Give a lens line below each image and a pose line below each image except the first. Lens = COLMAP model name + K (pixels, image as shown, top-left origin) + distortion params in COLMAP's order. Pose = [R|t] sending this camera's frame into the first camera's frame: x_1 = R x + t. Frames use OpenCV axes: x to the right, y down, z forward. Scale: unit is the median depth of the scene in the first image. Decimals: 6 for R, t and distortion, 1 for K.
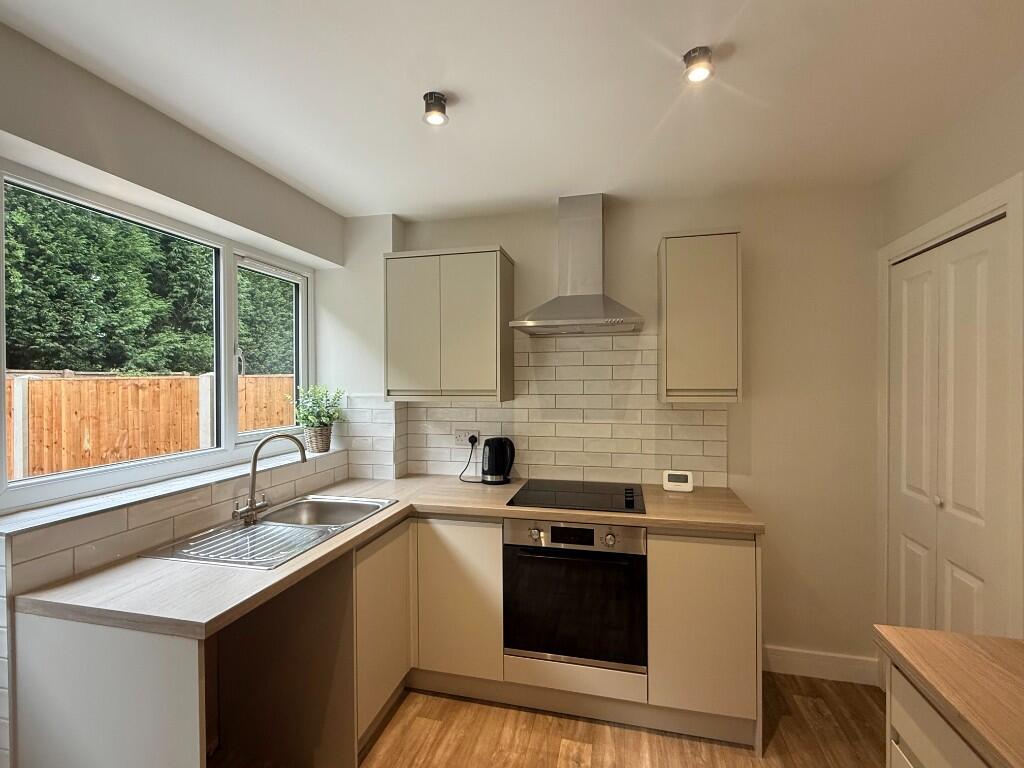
lens RADIAL K [[458.8, 0, 512.0], [0, 458.8, 384.0], [0, 0, 1]] dist [0.001312, 0.000194]
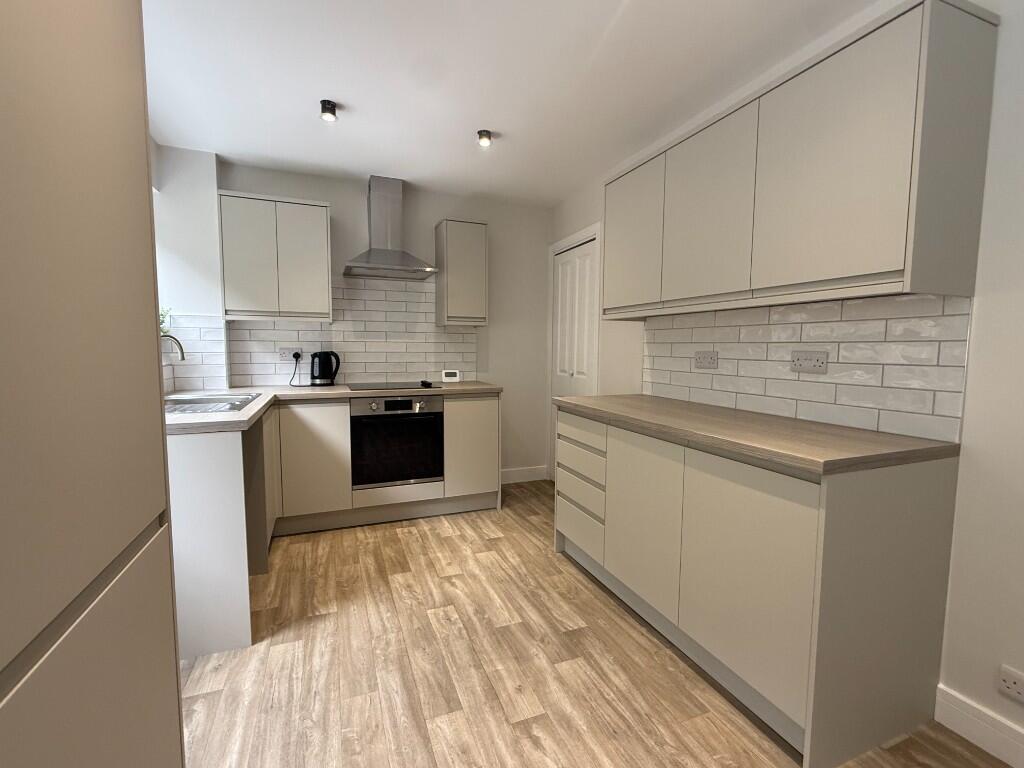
lens RADIAL K [[458.8, 0, 512.0], [0, 458.8, 384.0], [0, 0, 1]] dist [0.001312, 0.000194]
pose [[0.814408, -0.037583, 0.579074, -0.408630], [-0.006423, 0.997256, 0.073757, 0.125251], [-0.580257, -0.063788, 0.811931, -0.440247]]
